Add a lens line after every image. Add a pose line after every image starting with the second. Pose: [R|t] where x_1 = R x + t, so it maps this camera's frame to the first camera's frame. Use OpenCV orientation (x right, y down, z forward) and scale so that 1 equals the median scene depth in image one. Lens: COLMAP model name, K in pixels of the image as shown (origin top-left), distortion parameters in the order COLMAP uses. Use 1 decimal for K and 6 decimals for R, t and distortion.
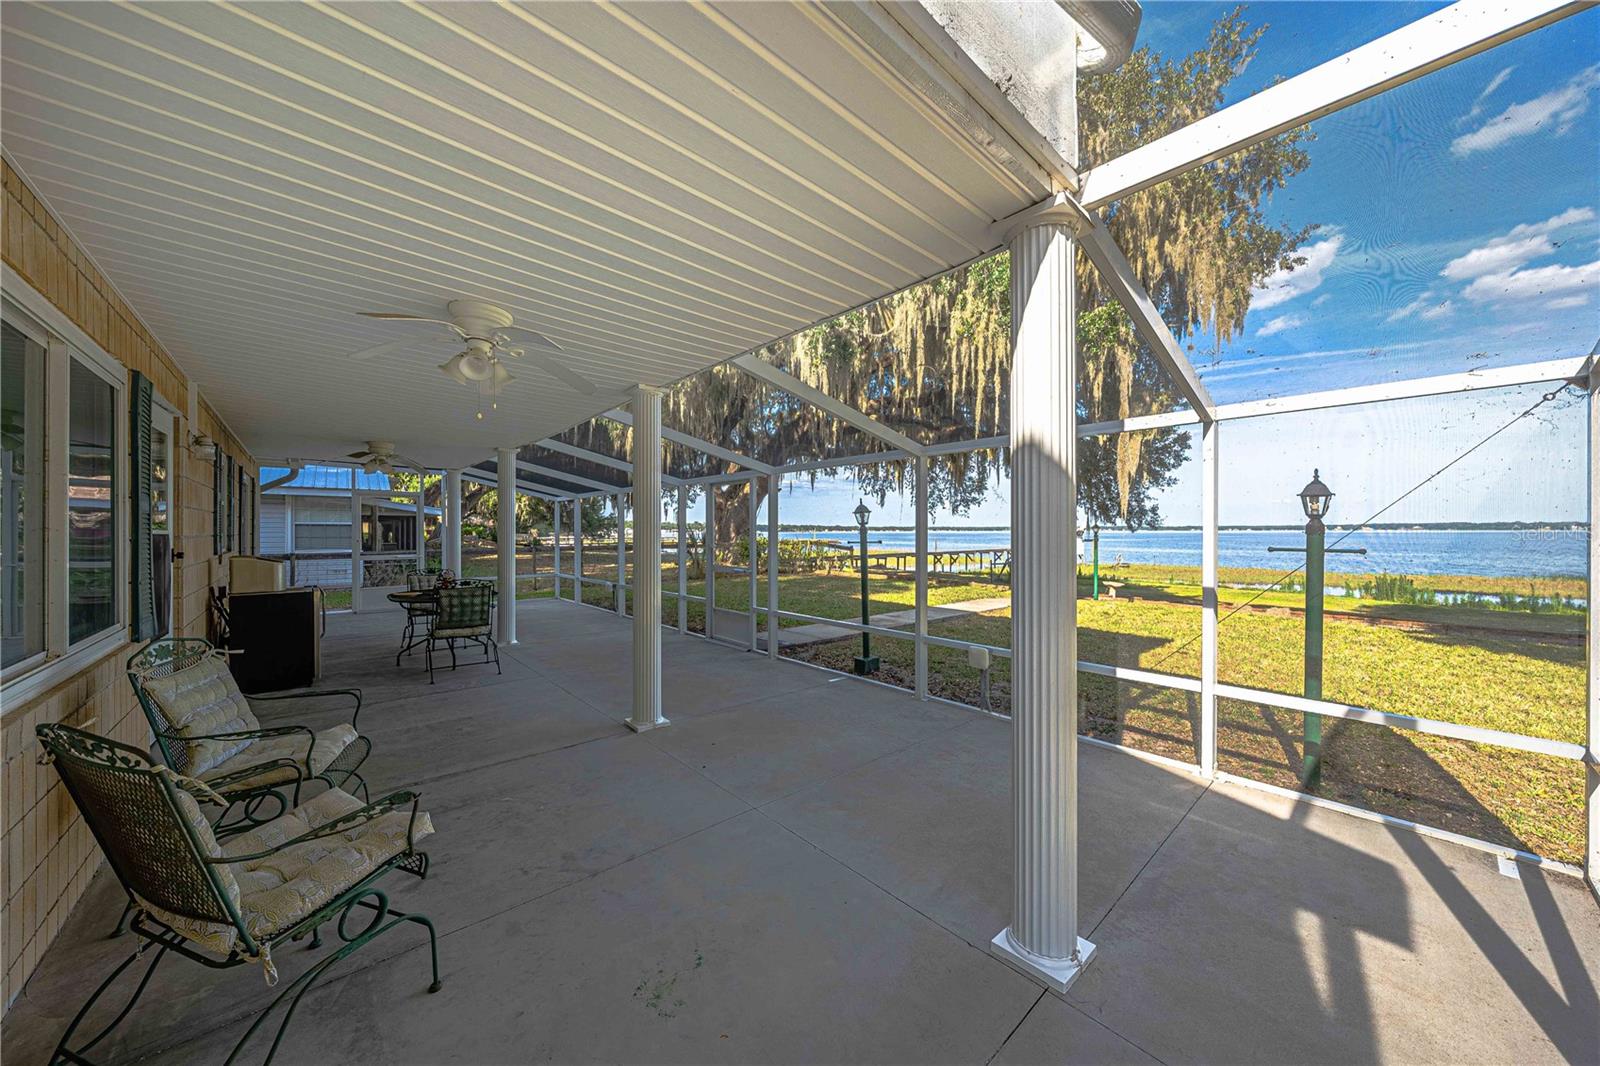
lens RADIAL K [[548.8, 0, 798.5], [0, 548.8, 532.3], [0, 0, 1]] dist [-0.002240, -0.000064]
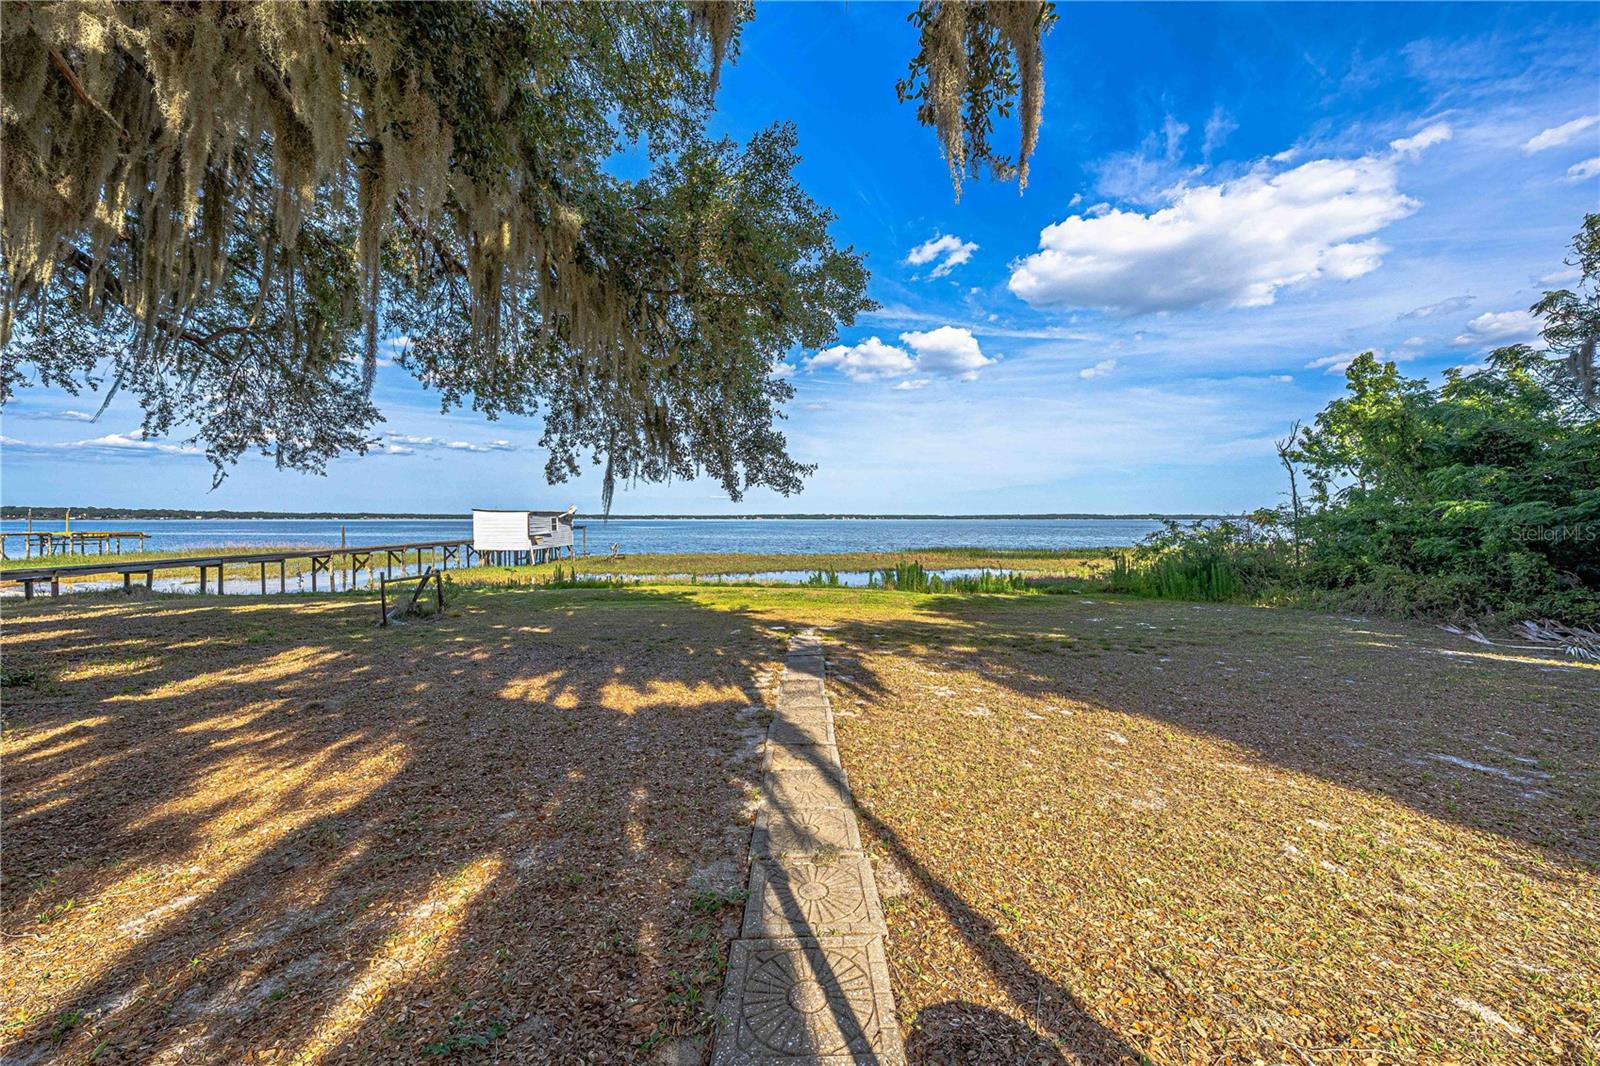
lens RADIAL K [[549.8, 0, 798.1], [0, 549.8, 536.3], [0, 0, 1]] dist [-0.001077, -0.000119]
pose [[0.640129, -0.024454, 0.767878, 0.182855], [0.002202, 0.999548, 0.029996, 0.007856], [-0.768264, -0.017510, 0.639893, 0.373855]]
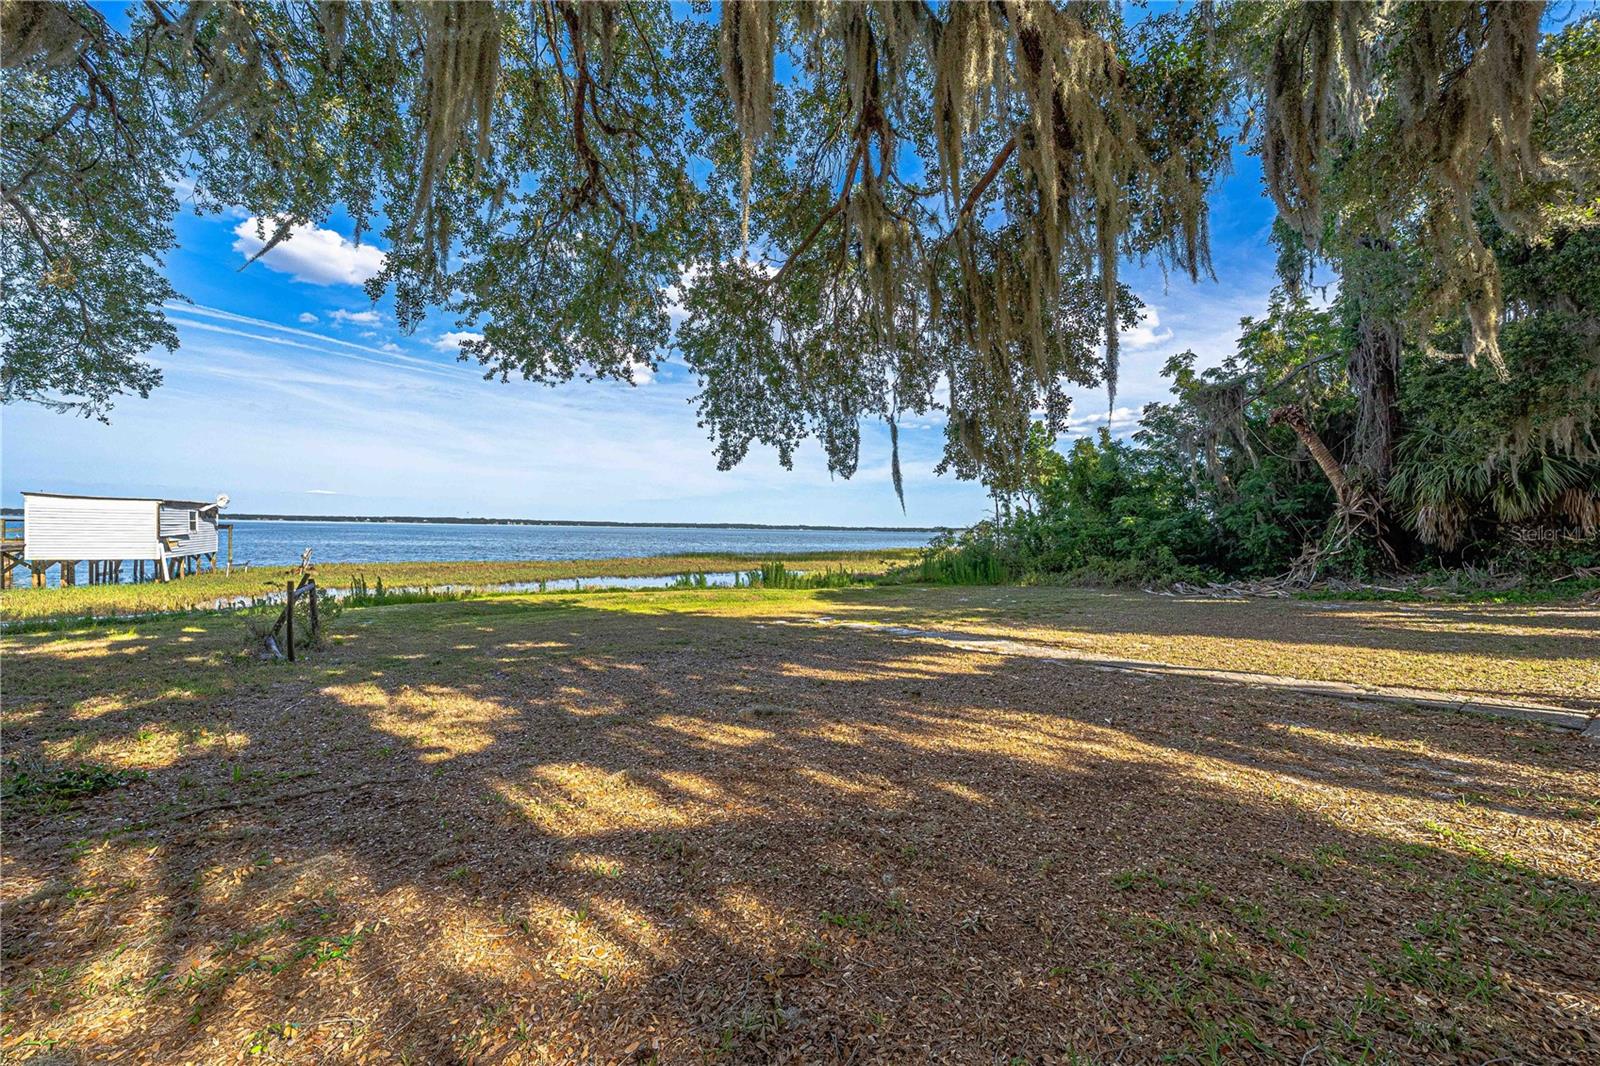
lens RADIAL K [[549.6, 0, 800.0], [0, 549.6, 558.8], [0, 0, 1]] dist [0.000095, -0.000128]
pose [[0.125605, -0.051586, 0.990738, 0.078059], [-0.014967, 0.998435, 0.053885, 0.014830], [-0.991967, -0.021596, 0.124636, 0.553785]]
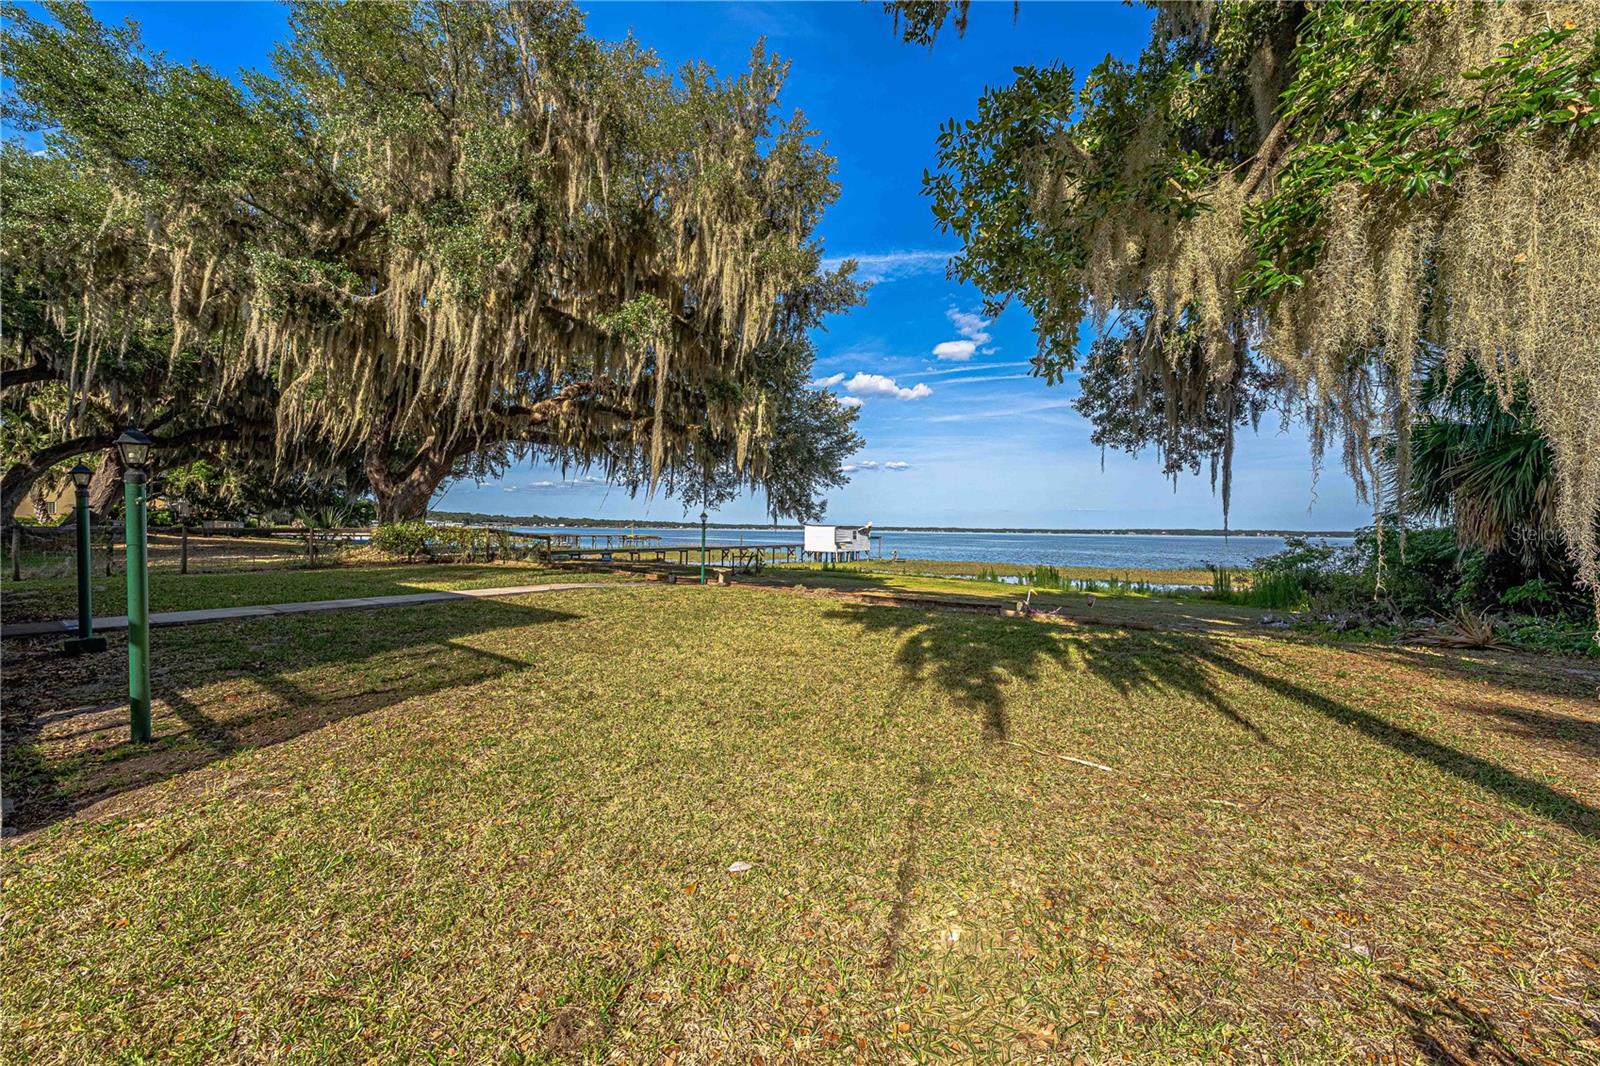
lens RADIAL K [[549.8, 0, 798.1], [0, 549.8, 536.3], [0, 0, 1]] dist [-0.001077, -0.000119]
pose [[0.967050, 0.009638, 0.254403, 0.165170], [-0.012651, 0.999868, 0.010210, 0.005669], [-0.254271, -0.013092, 0.967044, -0.022837]]
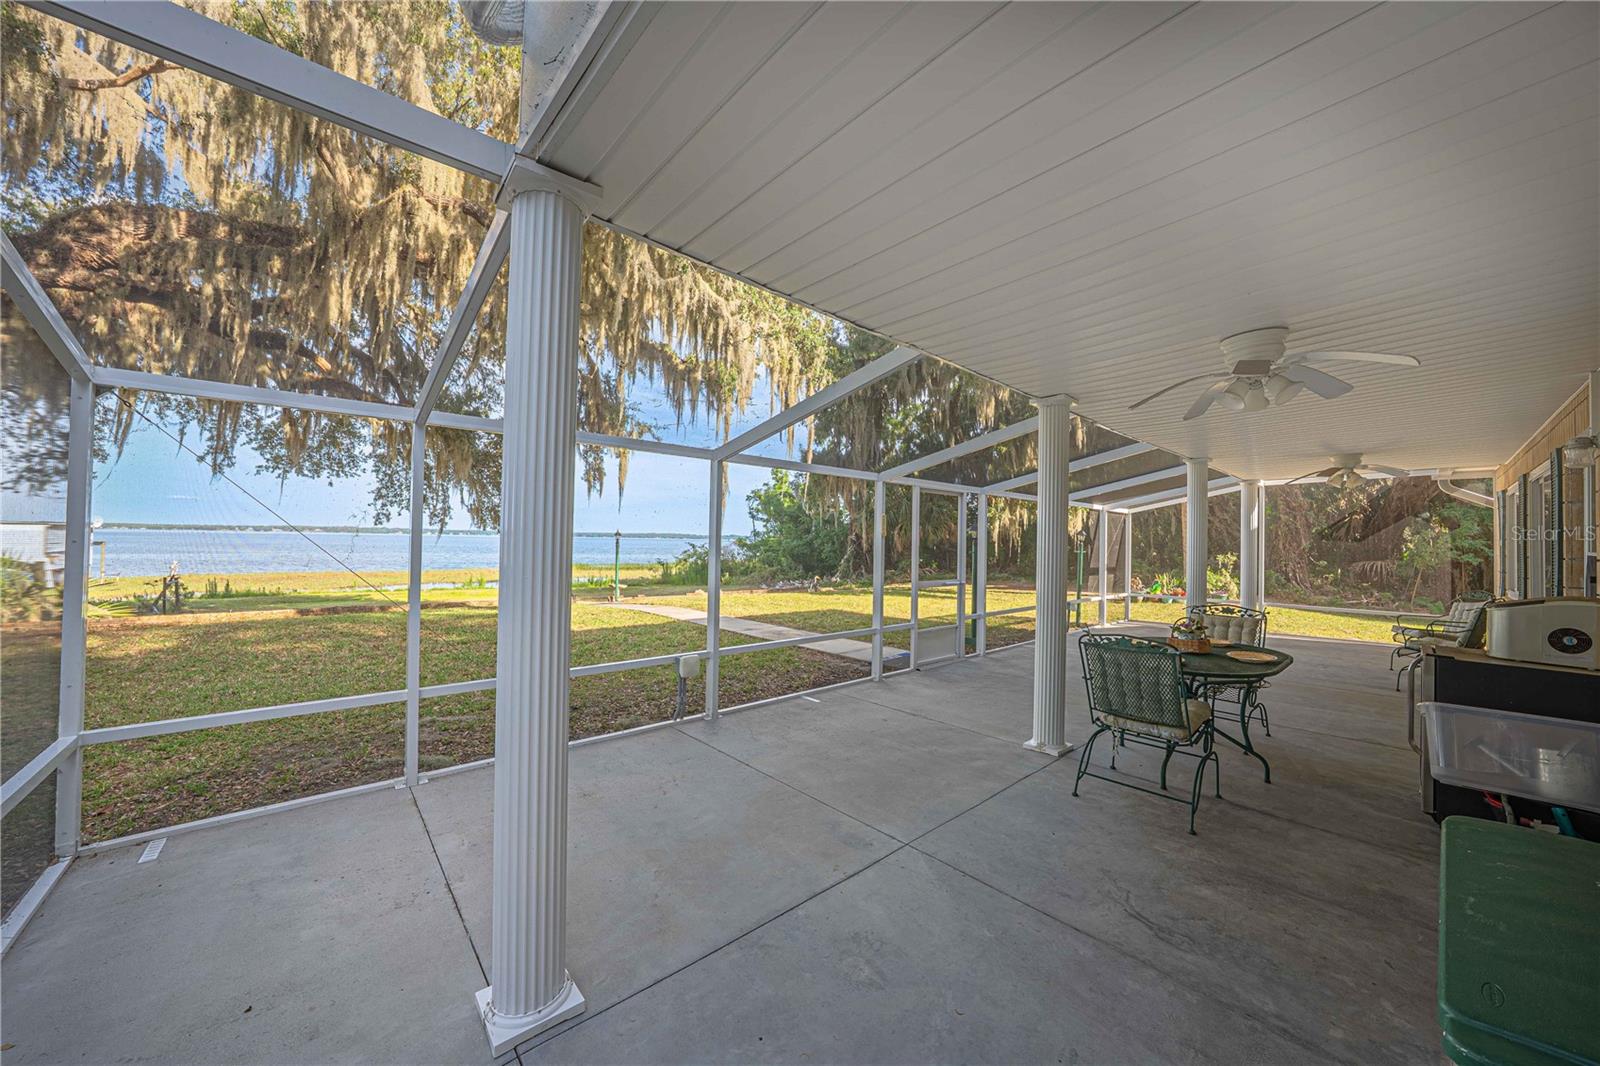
lens RADIAL K [[563.4, 0, 803.3], [0, 563.4, 531.6], [0, 0, 1]] dist [-0.031909, 0.007590]
pose [[0.002068, 0.015717, 0.999874, -0.202145], [-0.013655, 0.999784, -0.015687, -0.000559], [-0.999905, -0.013621, 0.002283, 0.229434]]
